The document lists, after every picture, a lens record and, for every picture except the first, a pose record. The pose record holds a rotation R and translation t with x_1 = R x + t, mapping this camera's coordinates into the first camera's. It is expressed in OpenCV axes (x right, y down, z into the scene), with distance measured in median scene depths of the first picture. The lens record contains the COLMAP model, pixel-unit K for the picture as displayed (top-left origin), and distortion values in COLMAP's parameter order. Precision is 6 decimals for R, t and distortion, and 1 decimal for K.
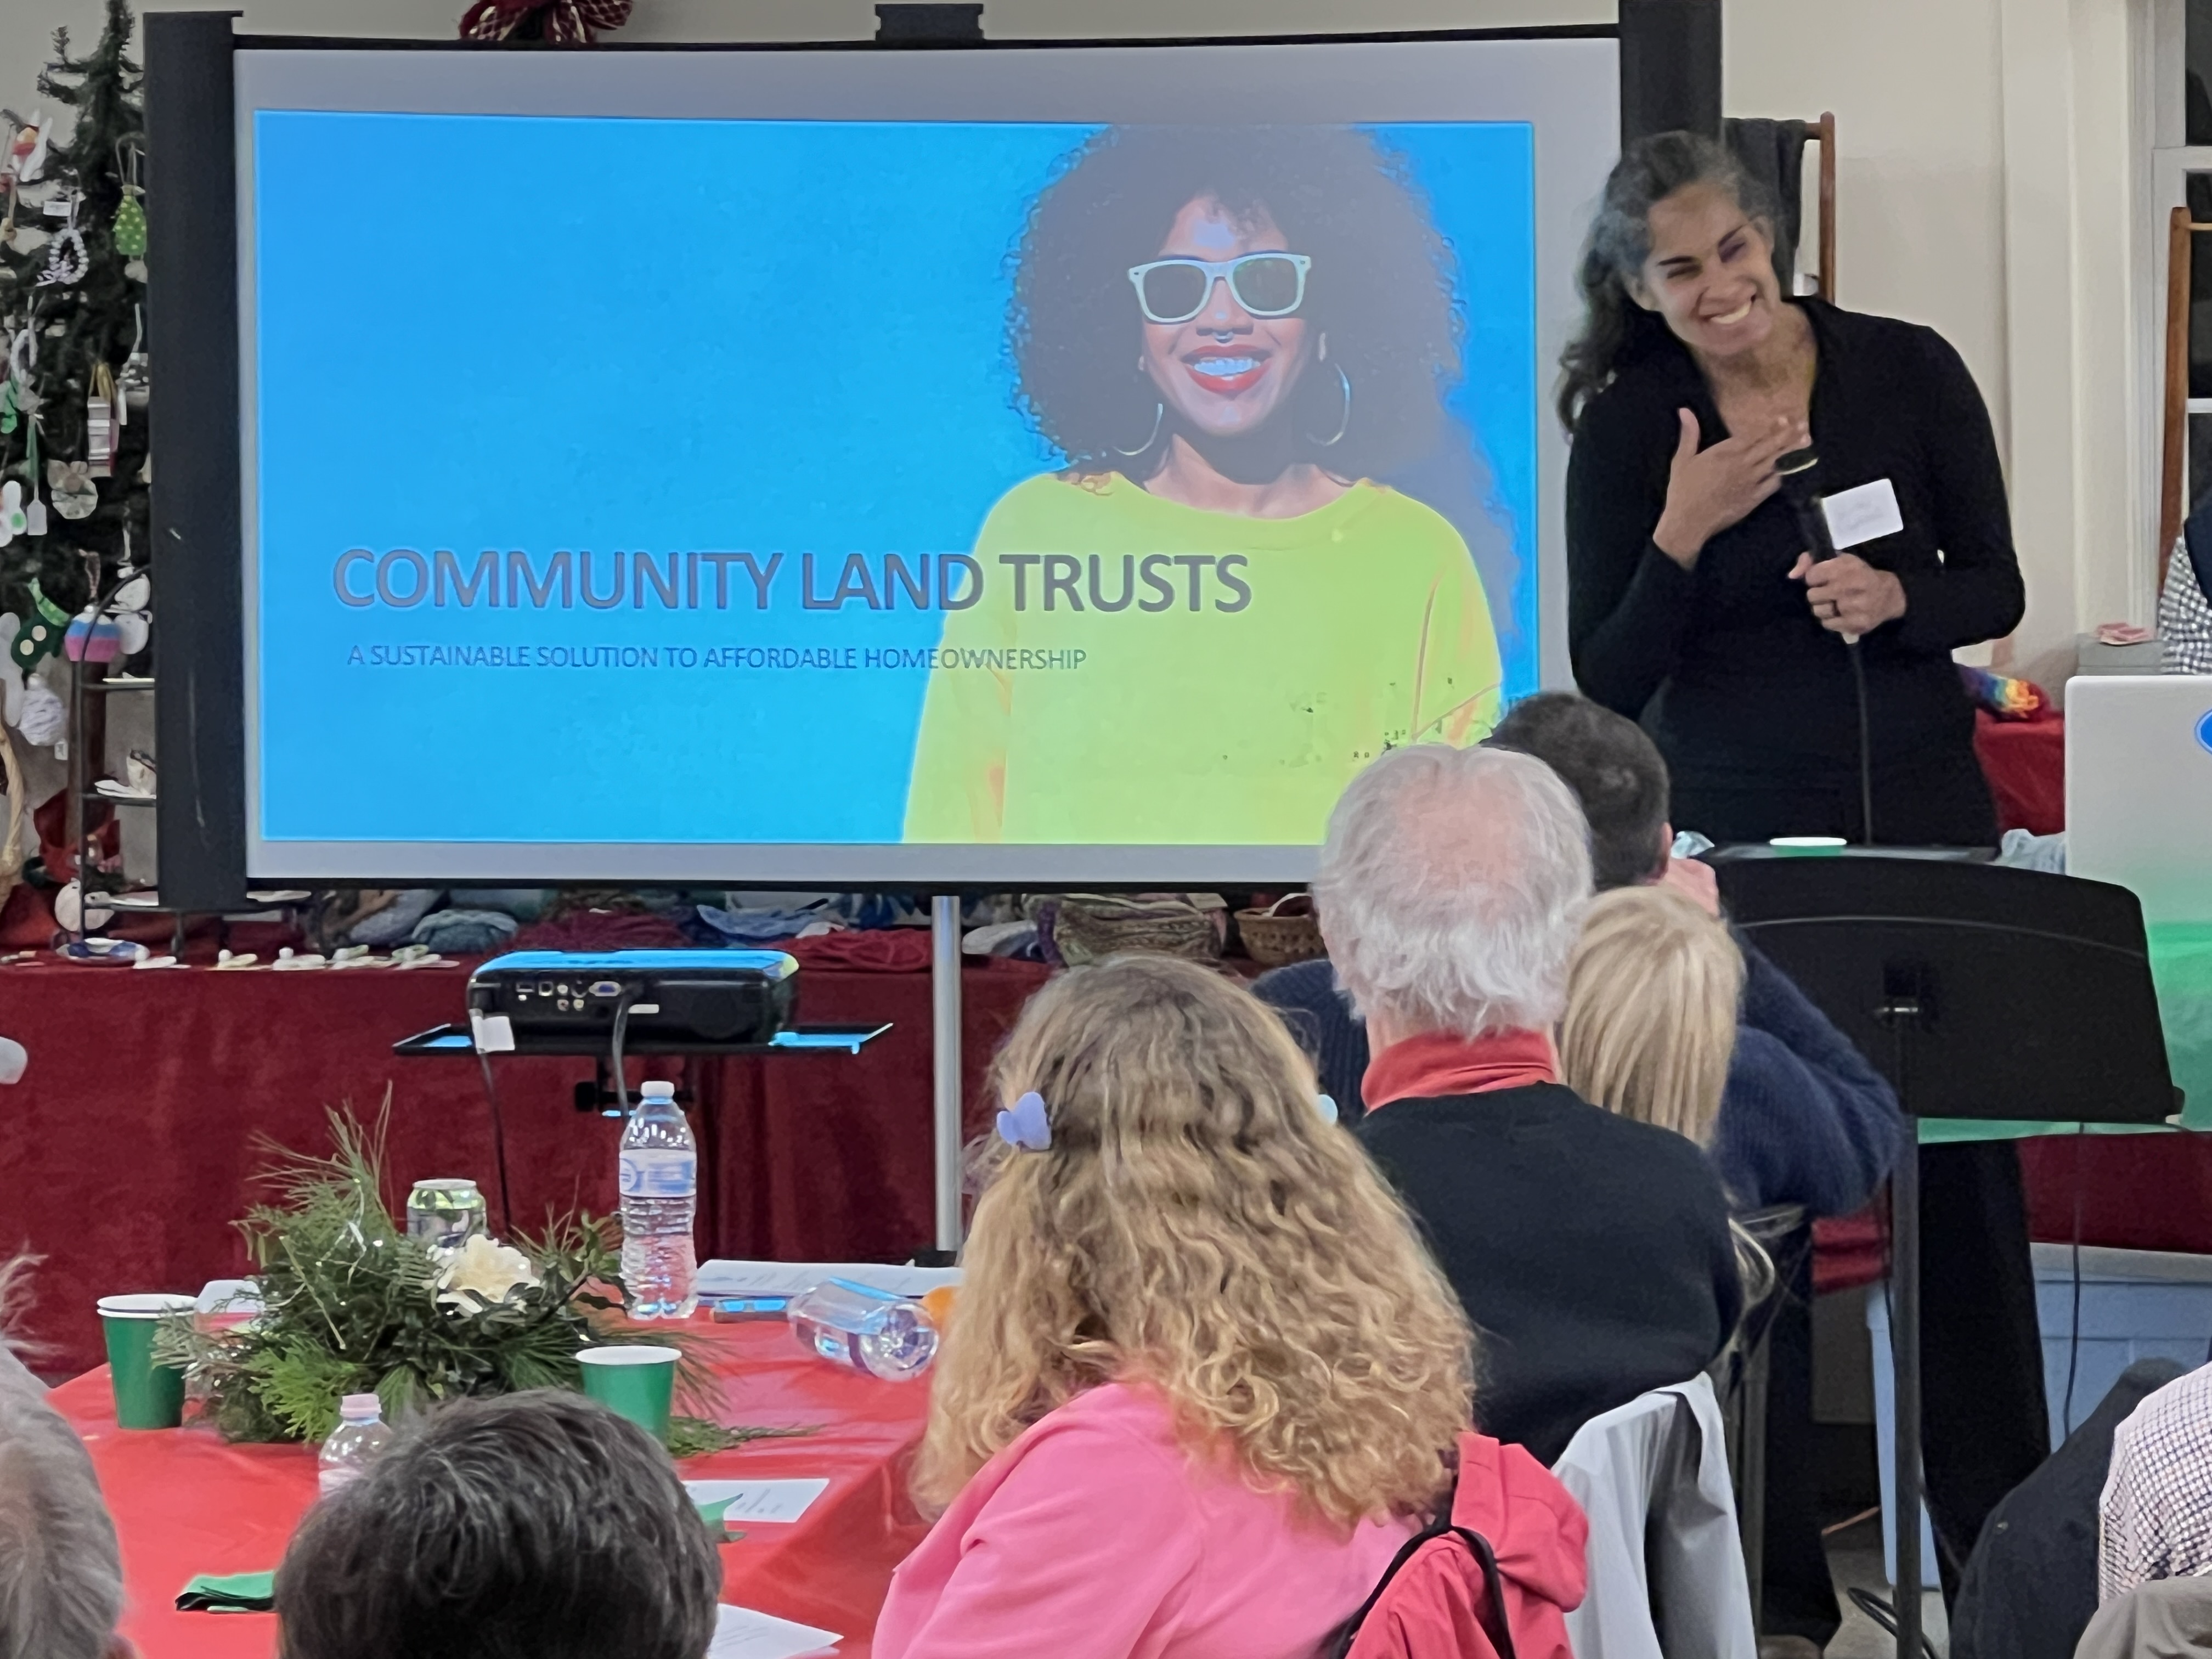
lens RADIAL K [[10488.3, 0, 1105.8], [0, 10488.3, 827.5], [0, 0, 1]] dist [-0.019904, 0.000000]
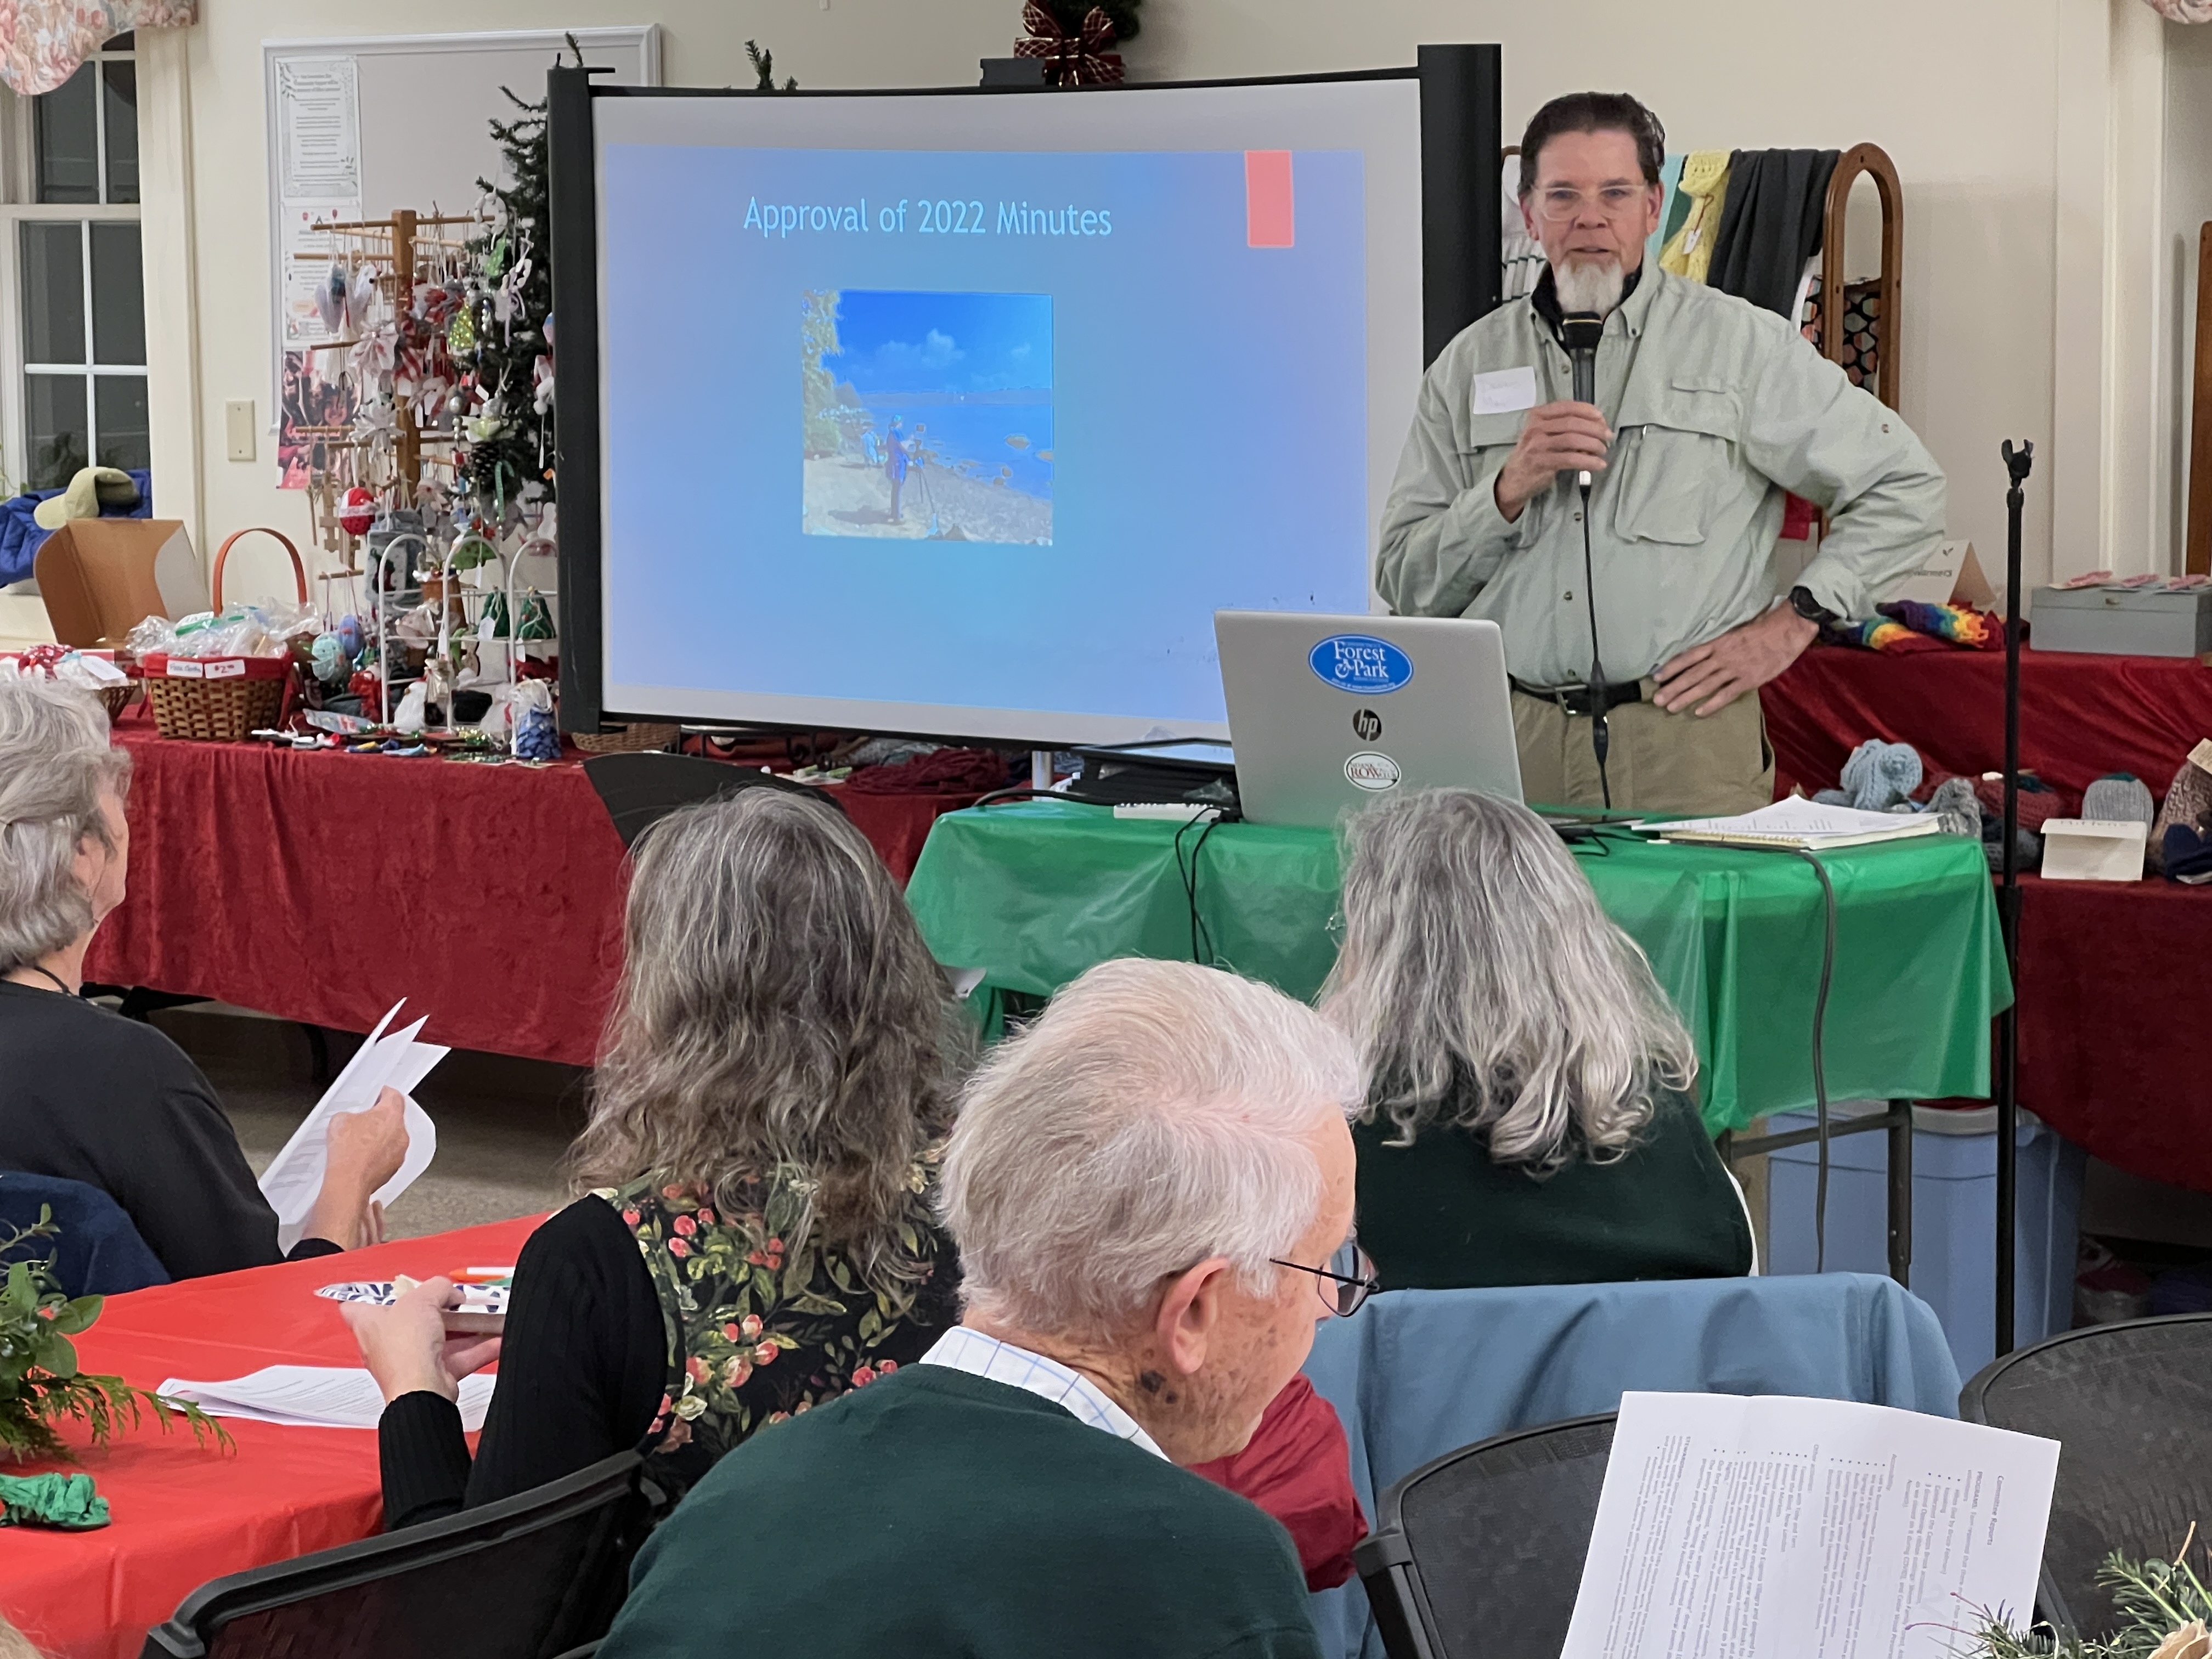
lens RADIAL K [[6021.7, 0, 1099.3], [0, 6021.7, 828.2], [0, 0, 1]] dist [0.287108, 0.000000]
pose [[0.842868, 0.056140, -0.535184, 0.390910], [-0.039001, 0.998301, 0.043298, -0.016477], [0.536705, -0.015622, 0.843625, 0.373910]]
